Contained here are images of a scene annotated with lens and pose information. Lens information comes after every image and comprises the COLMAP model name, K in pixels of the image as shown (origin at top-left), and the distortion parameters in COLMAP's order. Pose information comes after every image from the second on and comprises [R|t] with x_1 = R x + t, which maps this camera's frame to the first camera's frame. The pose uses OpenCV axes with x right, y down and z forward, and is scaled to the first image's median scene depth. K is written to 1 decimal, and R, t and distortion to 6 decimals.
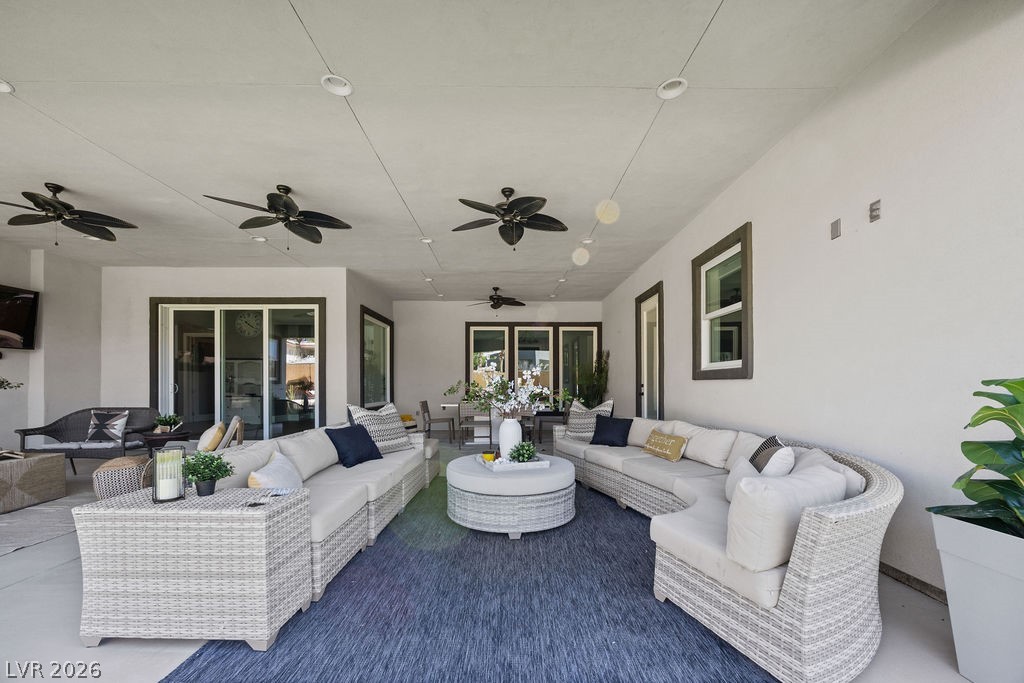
lens RADIAL K [[405.2, 0, 520.9], [0, 405.2, 387.9], [0, 0, 1]] dist [-0.001991, -0.000143]
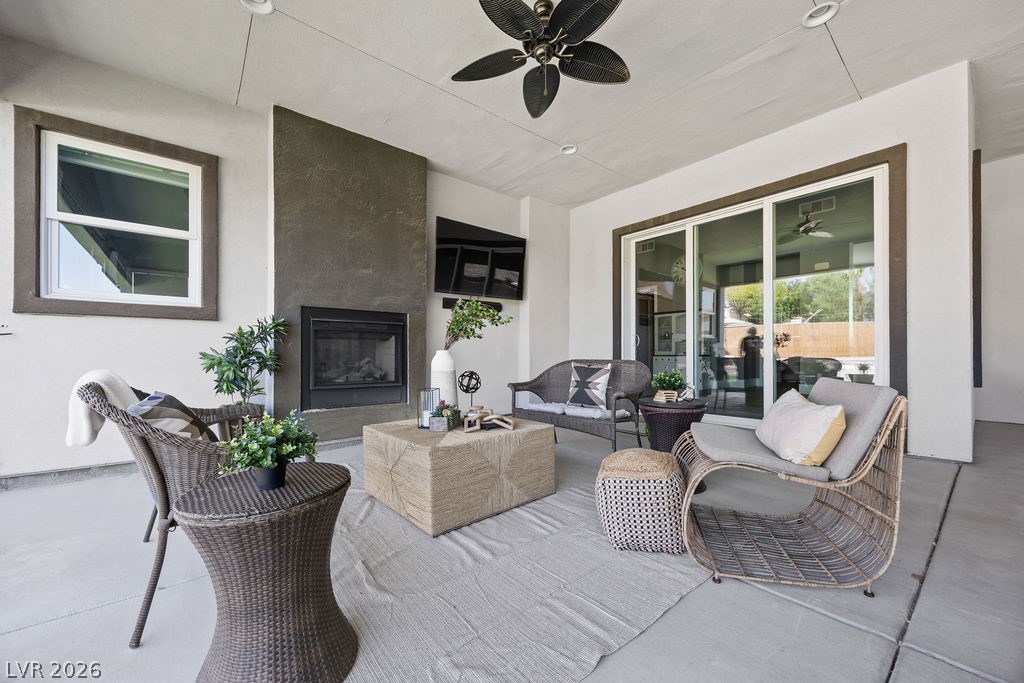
lens RADIAL K [[397.4, 0, 511.9], [0, 397.4, 349.8], [0, 0, 1]] dist [-0.000329, -0.000029]
pose [[0.616627, -0.011830, -0.787167, -0.548242], [0.001037, 0.999898, -0.014215, 0.042396], [0.787255, 0.007949, 0.616577, 0.455750]]
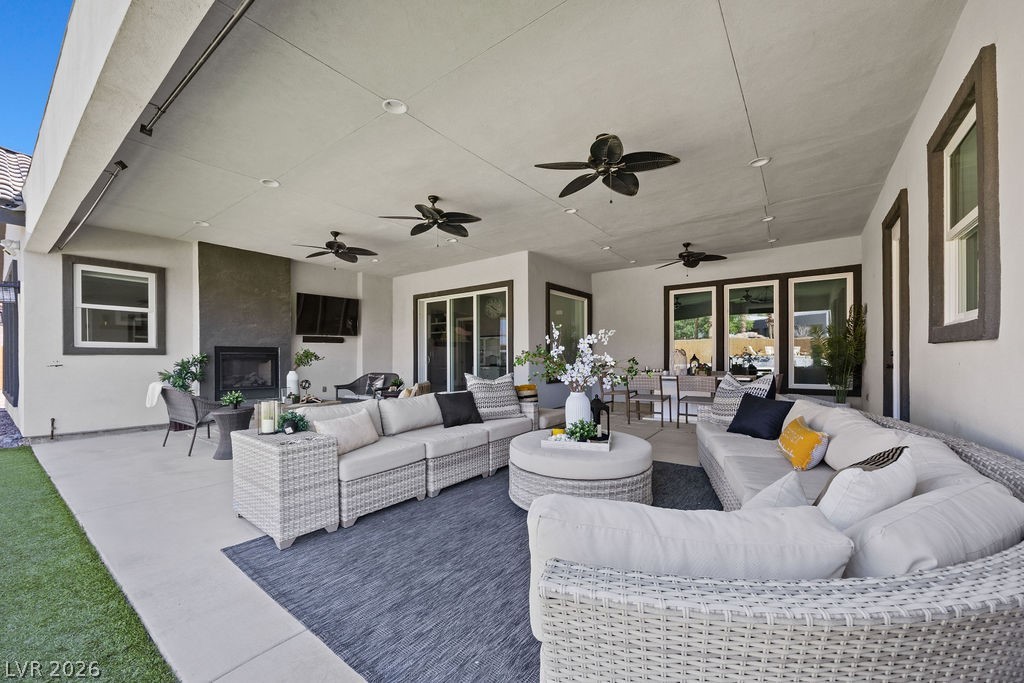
lens RADIAL K [[402.5, 0, 513.6], [0, 402.5, 359.0], [0, 0, 1]] dist [0.000125, 0.000166]
pose [[0.787815, -0.003776, -0.615901, 0.297380], [0.003981, 0.999992, -0.001038, 0.001401], [0.615899, -0.001634, 0.787823, 0.145138]]
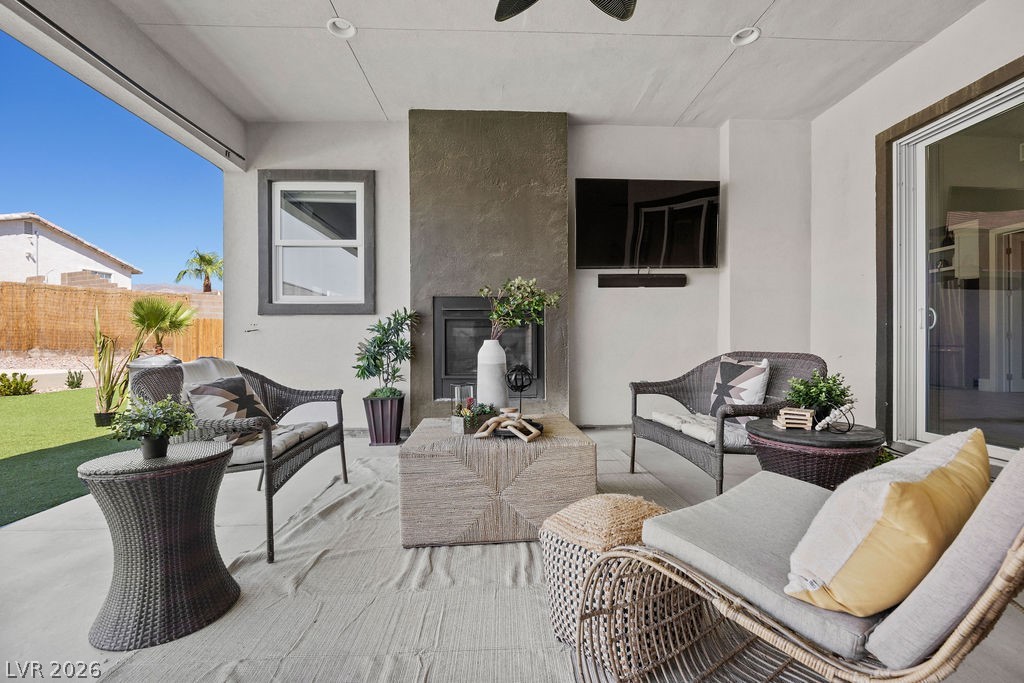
lens RADIAL K [[457.2, 0, 512.0], [0, 457.2, 341.5], [0, 0, 1]] dist [-0.012688, 0.000631]
pose [[0.017166, -0.003754, -0.999846, -0.497328], [0.001857, 0.999991, -0.003723, 0.039085], [0.999851, -0.001793, 0.017173, 0.728427]]
